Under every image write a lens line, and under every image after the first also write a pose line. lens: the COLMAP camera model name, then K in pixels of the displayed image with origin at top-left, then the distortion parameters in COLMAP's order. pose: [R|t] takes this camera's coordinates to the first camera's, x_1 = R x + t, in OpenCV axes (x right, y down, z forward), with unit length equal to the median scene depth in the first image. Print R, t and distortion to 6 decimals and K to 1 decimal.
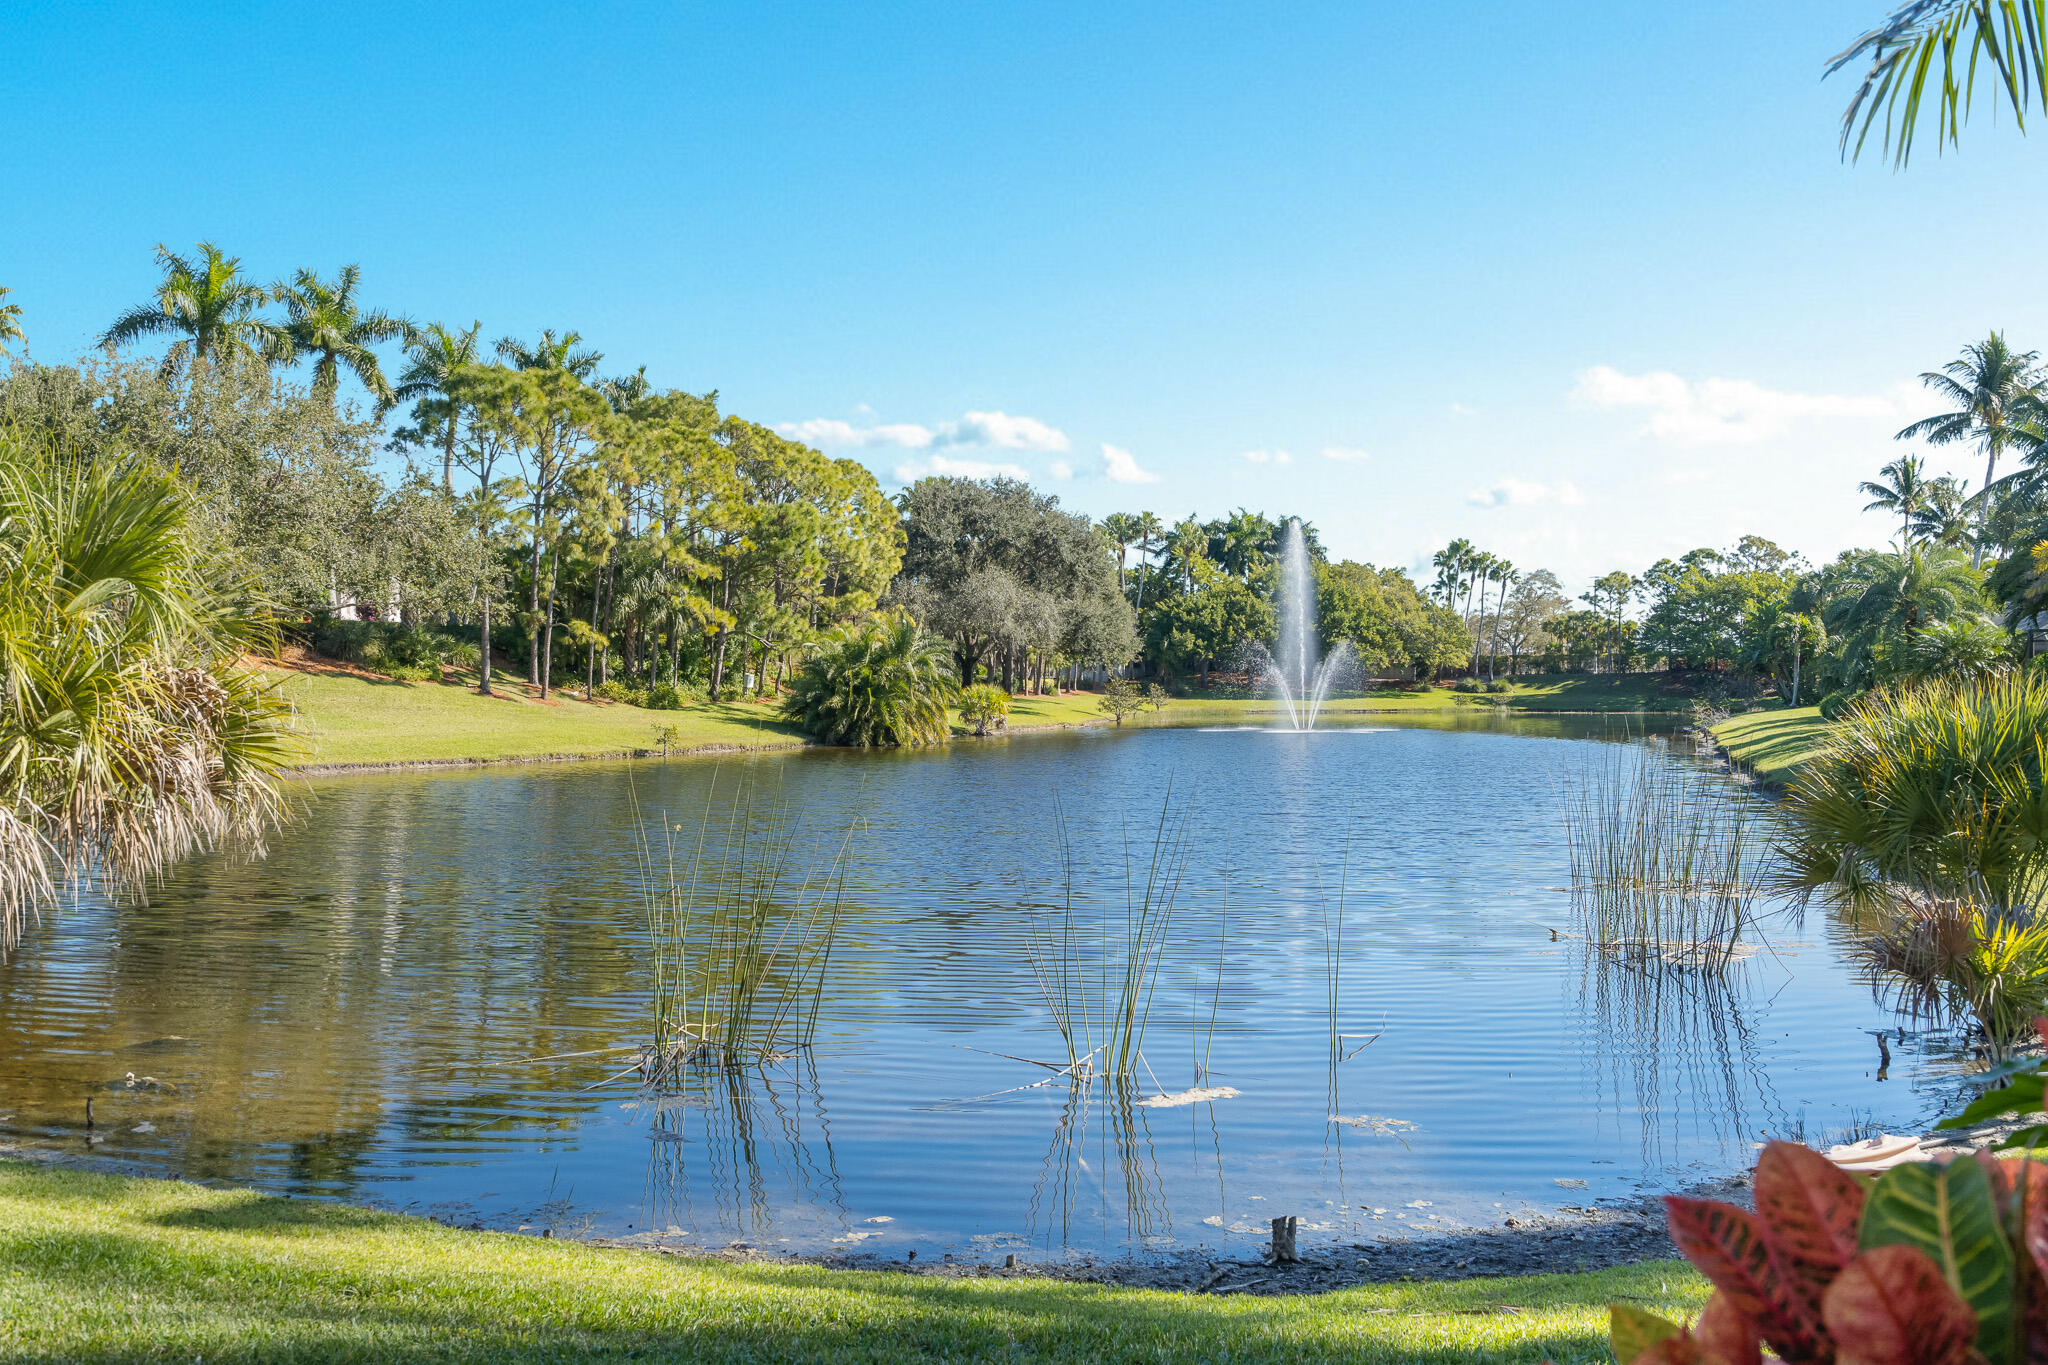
lens RADIAL K [[2022.7, 0, 1024.9], [0, 2022.7, 681.6], [0, 0, 1]] dist [0.038517, 0.000000]
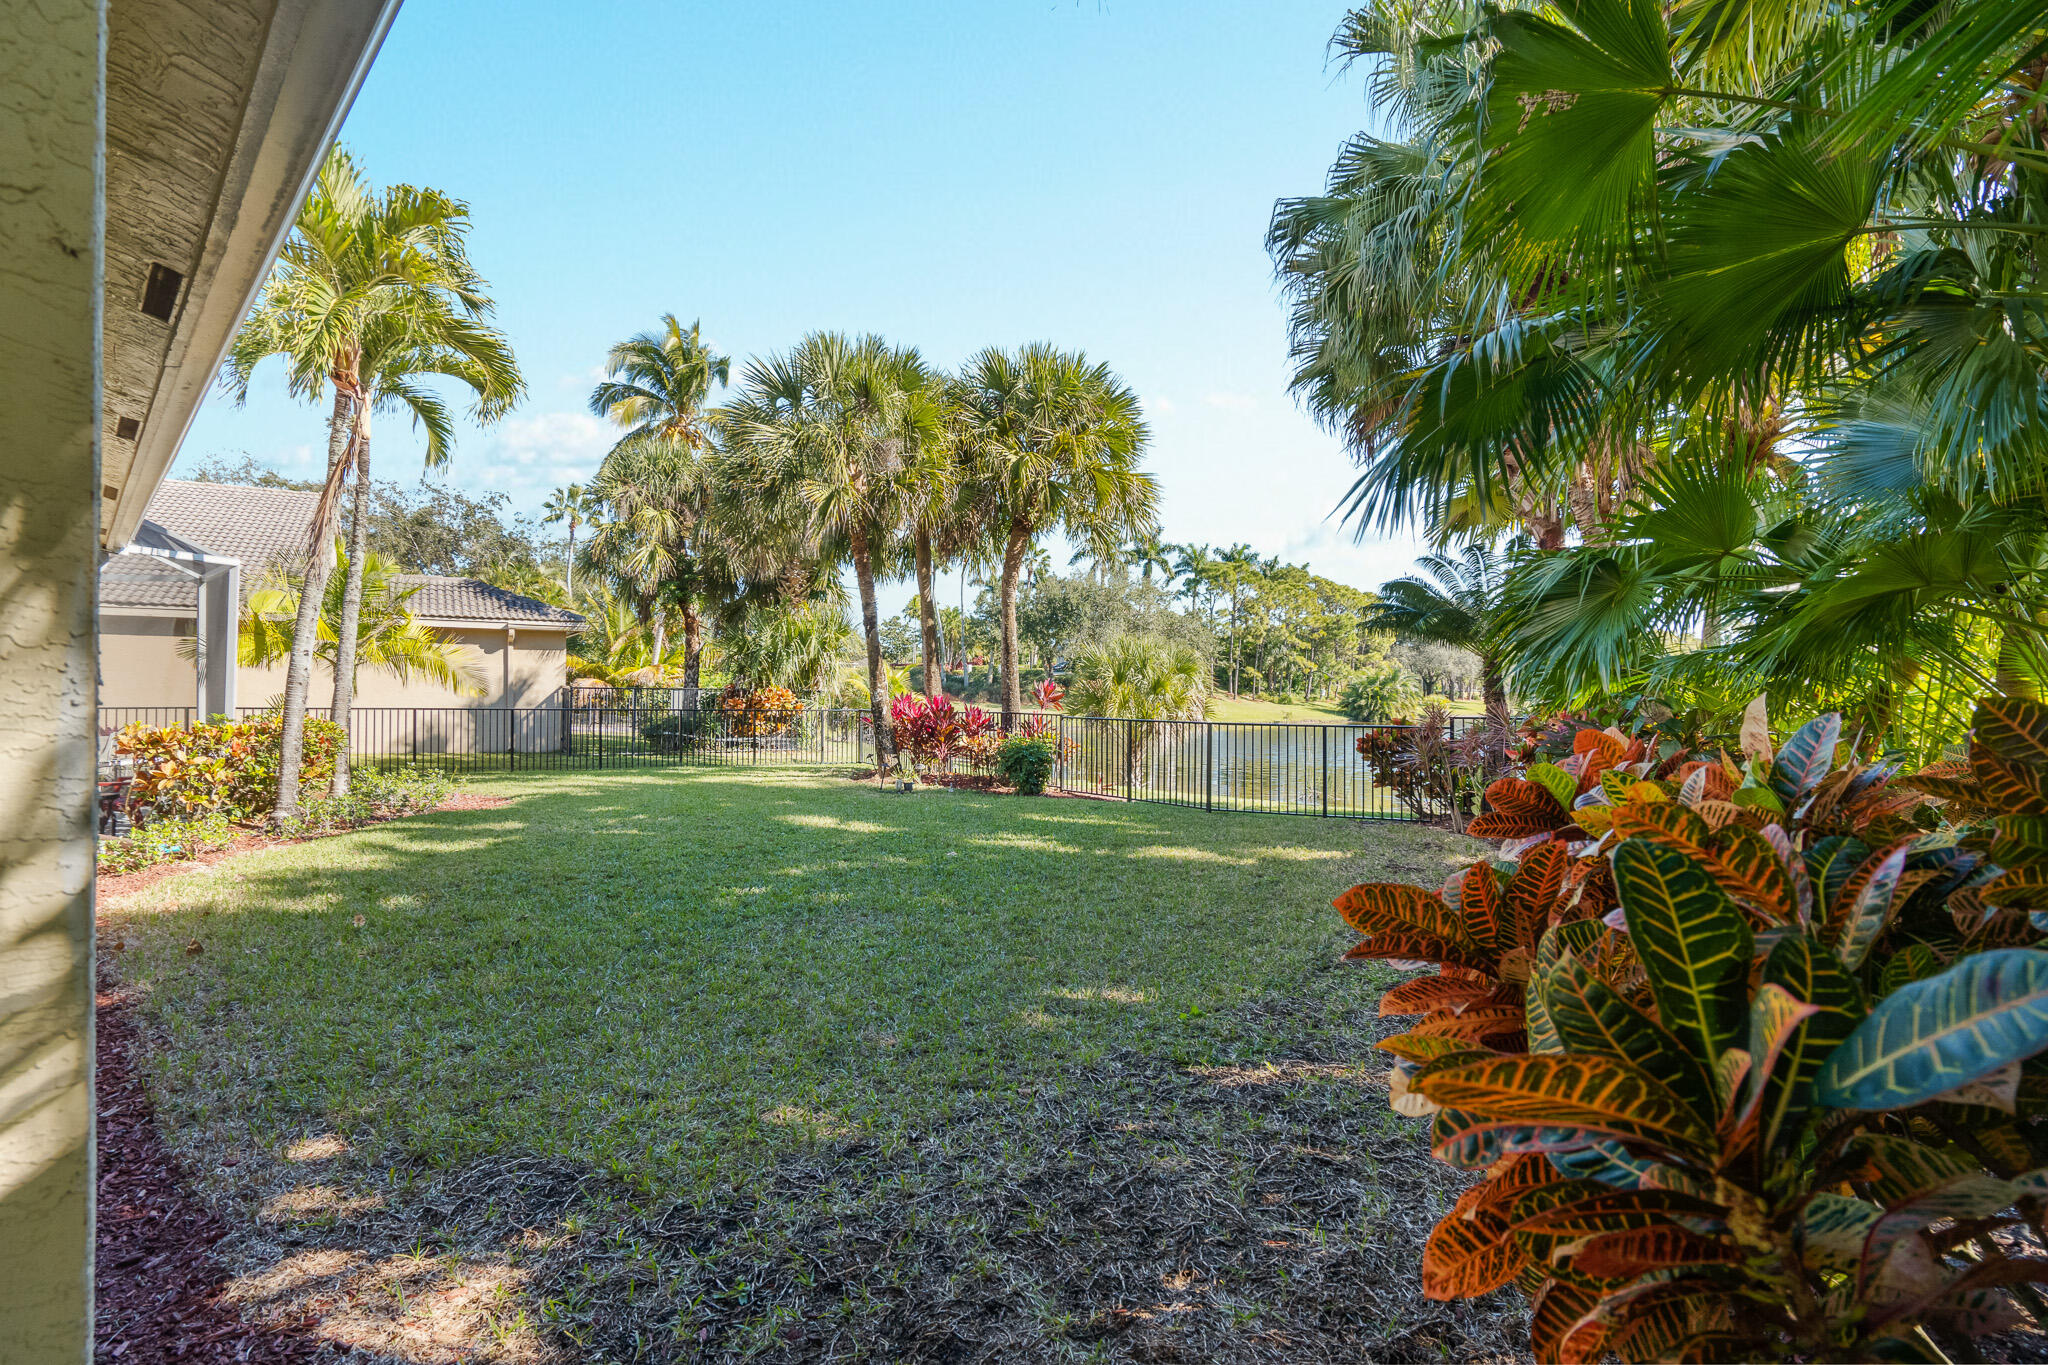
lens RADIAL K [[962.8, 0, 1018.6], [0, 962.8, 680.1], [0, 0, 1]] dist [0.003390, 0.000135]
pose [[0.904710, 0.004416, -0.426006, 0.017013], [-0.008172, 0.999942, -0.006989, -0.004136], [0.425950, 0.009805, 0.904693, -0.138161]]
